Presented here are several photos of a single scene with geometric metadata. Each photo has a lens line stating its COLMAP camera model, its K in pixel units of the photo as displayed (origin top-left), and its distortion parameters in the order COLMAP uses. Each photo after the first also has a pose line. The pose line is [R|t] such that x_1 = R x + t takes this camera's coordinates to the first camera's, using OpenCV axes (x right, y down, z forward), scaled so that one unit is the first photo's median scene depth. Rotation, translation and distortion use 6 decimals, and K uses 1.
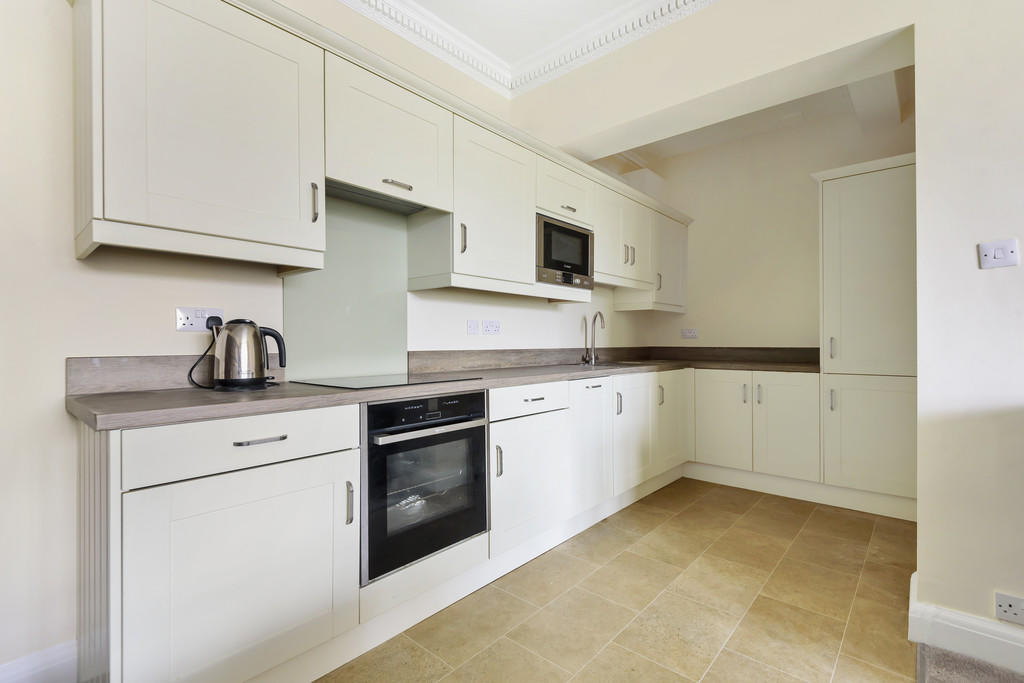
lens RADIAL K [[469.7, 0, 514.9], [0, 469.7, 343.2], [0, 0, 1]] dist [0.018769, -0.003658]
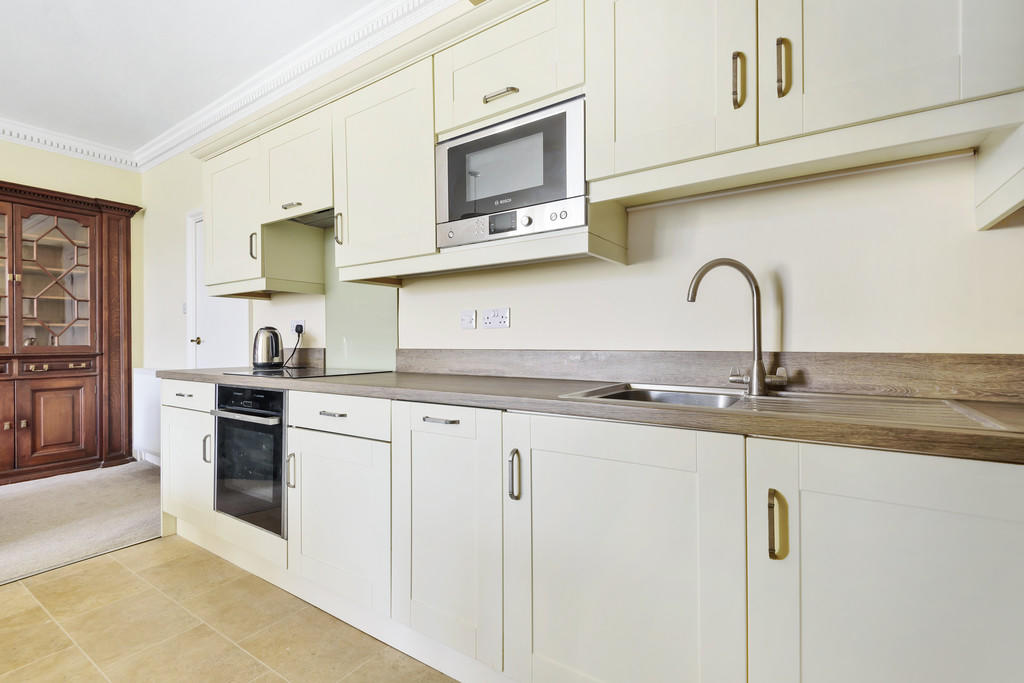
lens RADIAL K [[469.7, 0, 511.2], [0, 469.7, 343.6], [0, 0, 1]] dist [0.018769, -0.003658]
pose [[0.119921, 0.009849, -0.992735, 0.926008], [0.005073, 0.999932, 0.010533, -0.003700], [0.992771, -0.006299, 0.119863, 1.315119]]
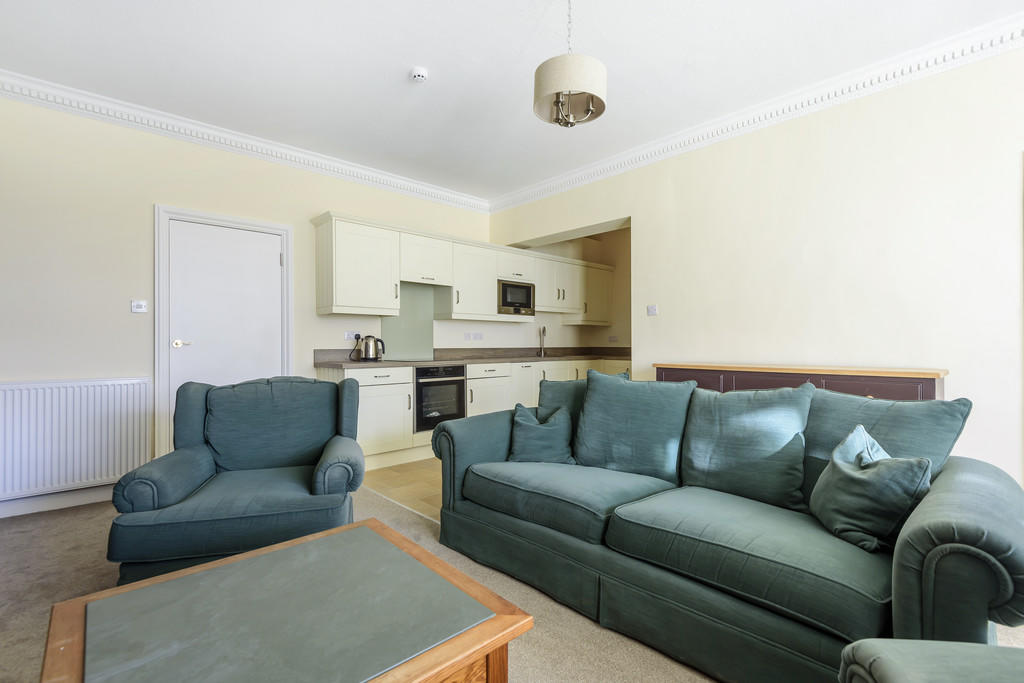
lens RADIAL K [[469.7, 0, 512.7], [0, 469.7, 341.8], [0, 0, 1]] dist [0.018769, -0.003658]
pose [[0.995659, -0.000889, -0.093075, 0.380115], [0.000140, 0.999968, -0.008050, 0.005334], [0.093079, 0.008002, 0.995627, -1.263221]]
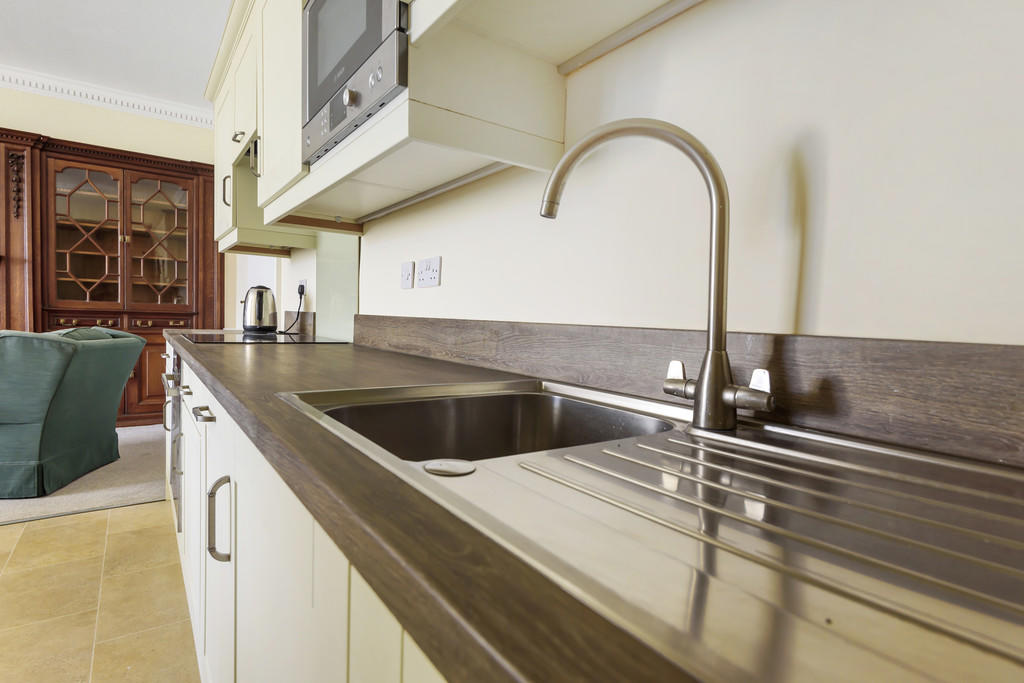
lens RADIAL K [[522.9, 0, 504.1], [0, 522.9, 346.3], [0, 0, 1]] dist [0.014958, -0.001126]
pose [[-0.237180, 0.051451, -0.970102, 0.654212], [-0.033282, 0.997580, 0.061045, 0.010509], [0.970895, 0.046766, -0.234894, 1.695652]]
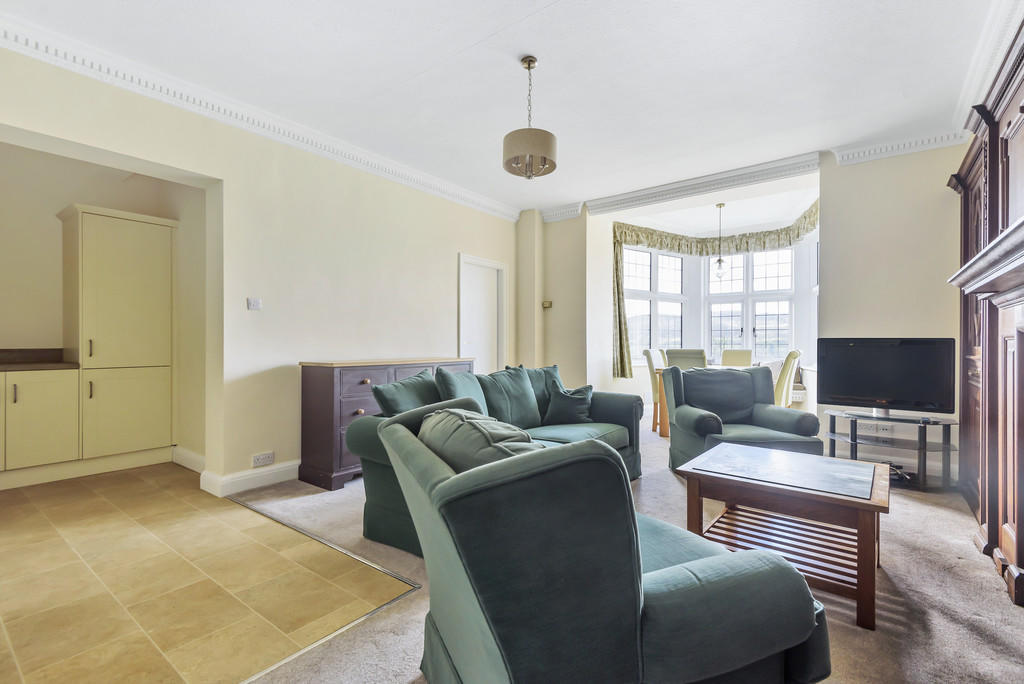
lens RADIAL K [[469.7, 0, 510.9], [0, 469.7, 342.0], [0, 0, 1]] dist [0.018769, -0.003658]
pose [[-0.056464, 0.000890, 0.998404, -0.976564], [0.004547, 0.999989, -0.000634, -0.000868], [-0.998394, 0.004504, -0.056467, -0.057879]]
